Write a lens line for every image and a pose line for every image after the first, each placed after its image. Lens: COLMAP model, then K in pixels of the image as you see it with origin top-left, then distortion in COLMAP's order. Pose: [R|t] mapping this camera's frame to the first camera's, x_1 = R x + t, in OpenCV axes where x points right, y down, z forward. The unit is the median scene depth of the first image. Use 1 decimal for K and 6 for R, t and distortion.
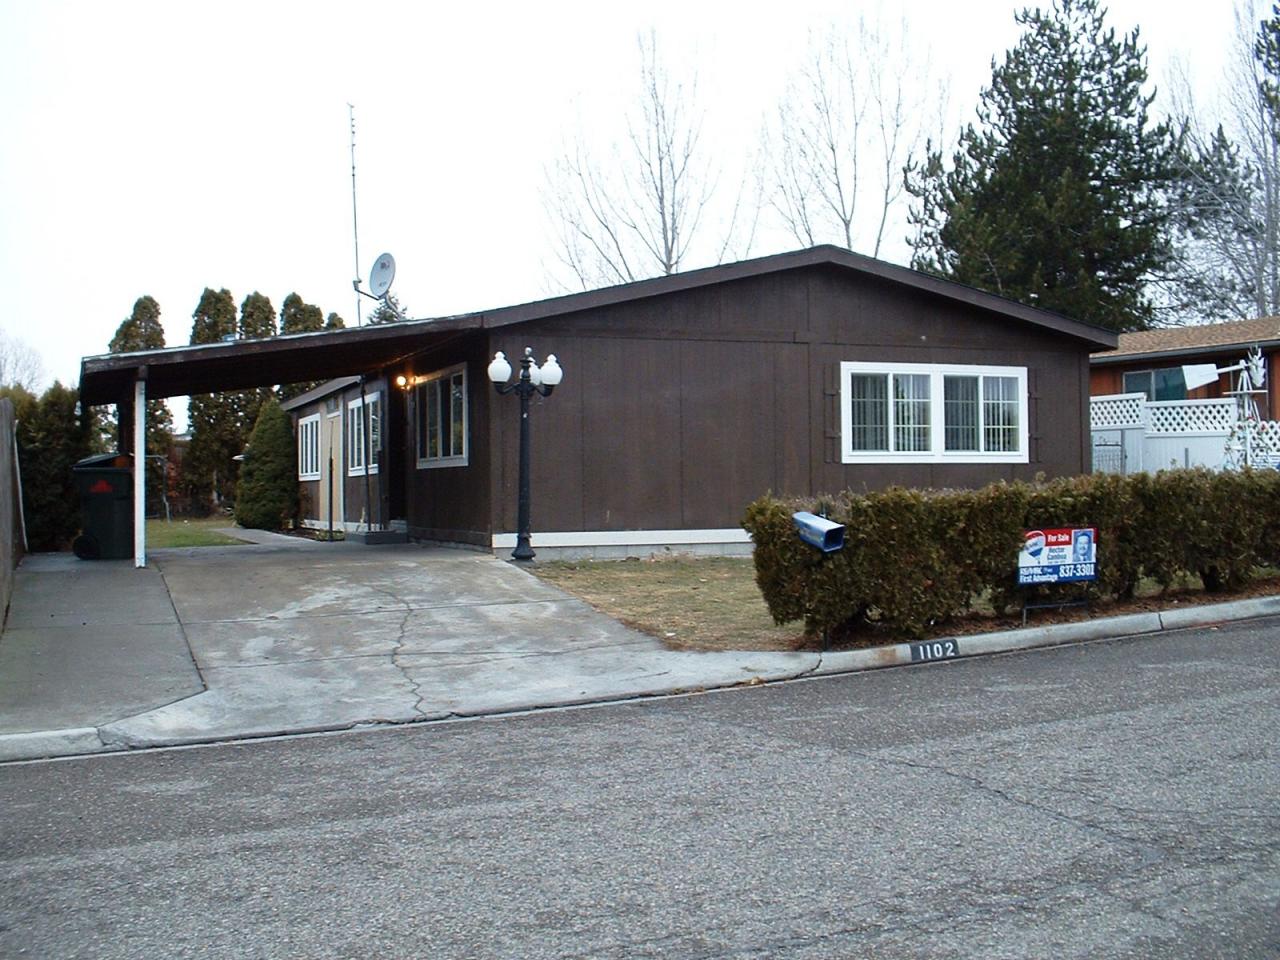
lens RADIAL K [[1550.3, 0, 640.0], [0, 1550.3, 480.0], [0, 0, 1]] dist [-0.151233, -0.006548]
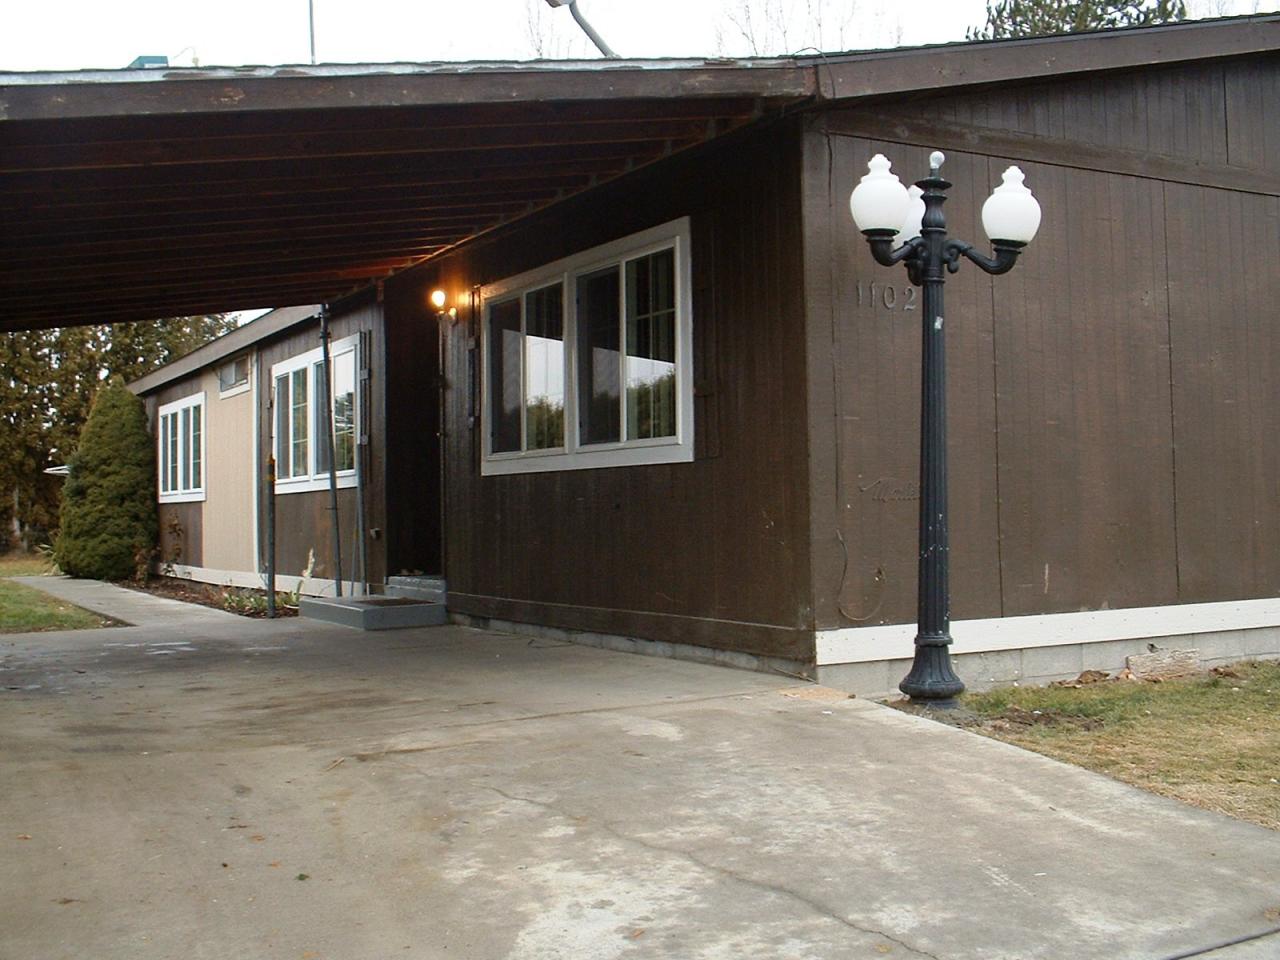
lens RADIAL K [[1550.3, 0, 640.0], [0, 1550.3, 480.0], [0, 0, 1]] dist [-0.151233, -0.006548]
pose [[0.991161, -0.003561, 0.132614, -0.142378], [0.005489, 0.999885, -0.014172, 0.001444], [-0.132549, 0.014775, 0.991066, 0.455418]]
